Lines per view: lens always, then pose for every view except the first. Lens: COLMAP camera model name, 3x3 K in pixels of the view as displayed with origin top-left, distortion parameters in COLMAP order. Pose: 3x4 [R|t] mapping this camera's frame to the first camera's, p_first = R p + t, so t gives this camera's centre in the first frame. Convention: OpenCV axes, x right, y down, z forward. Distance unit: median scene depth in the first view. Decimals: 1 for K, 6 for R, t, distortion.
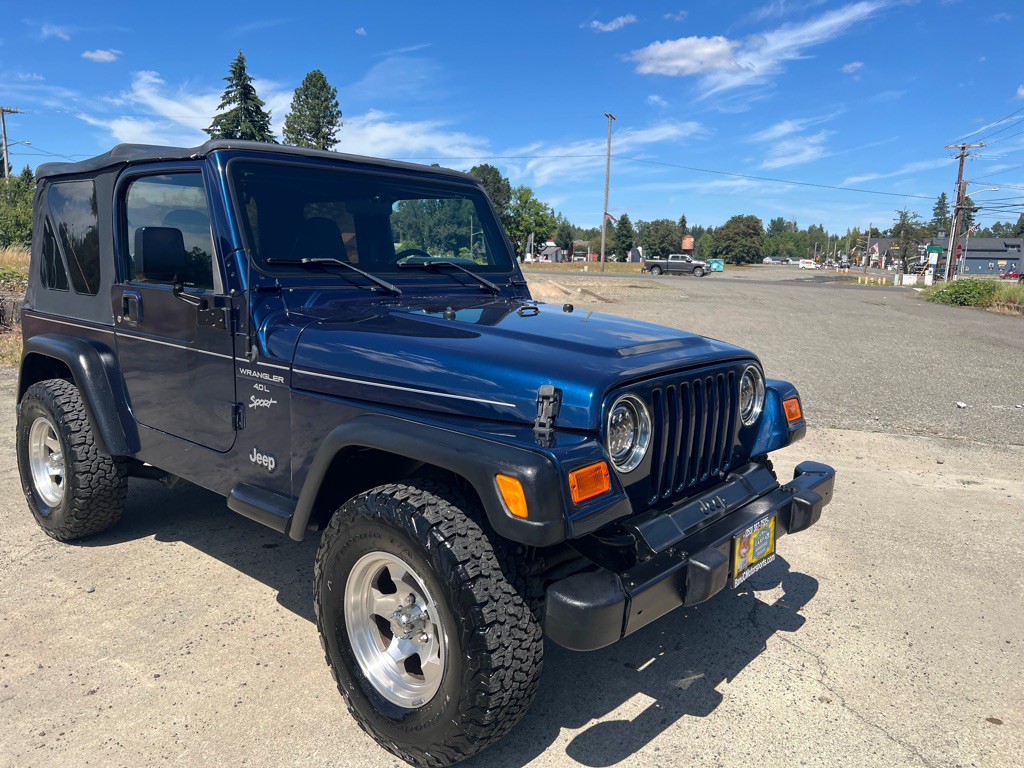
lens RADIAL K [[765.0, 0, 520.0], [0, 765.0, 384.0], [0, 0, 1]] dist [0.046693, -0.051517]
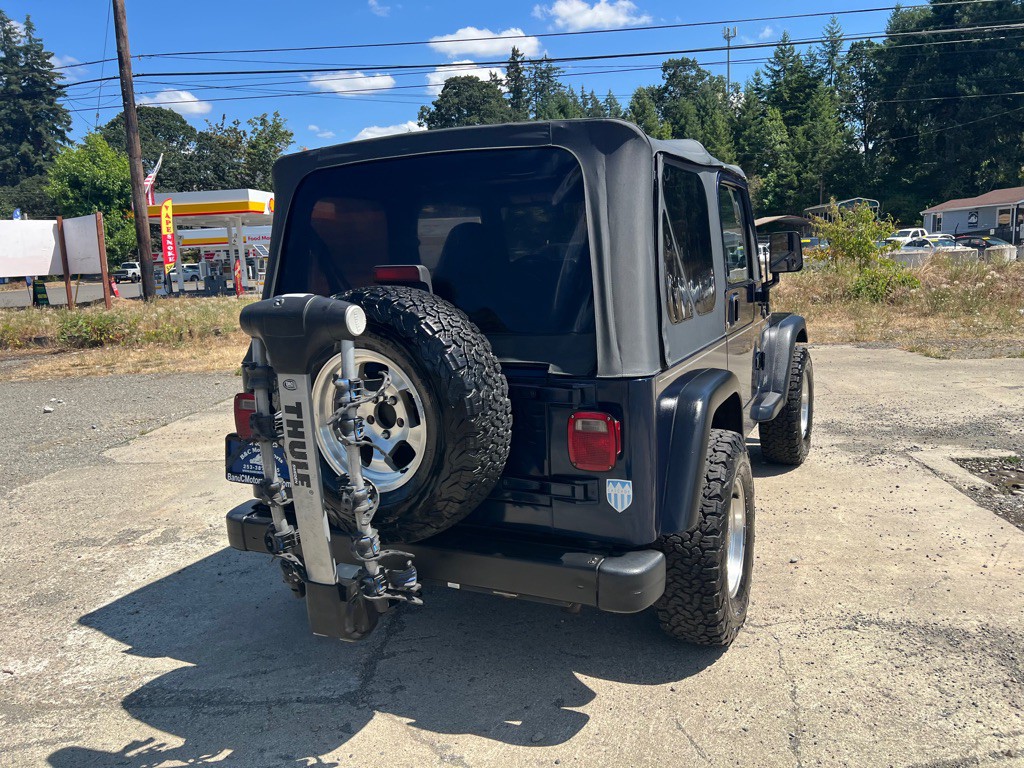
lens RADIAL K [[765.0, 0, 517.8], [0, 765.0, 387.2], [0, 0, 1]] dist [0.046693, -0.051517]
pose [[-0.245254, -0.180827, 0.952445, -1.622871], [0.198214, 0.952343, 0.231848, -0.334774], [-0.948979, 0.245650, -0.197724, 1.699685]]
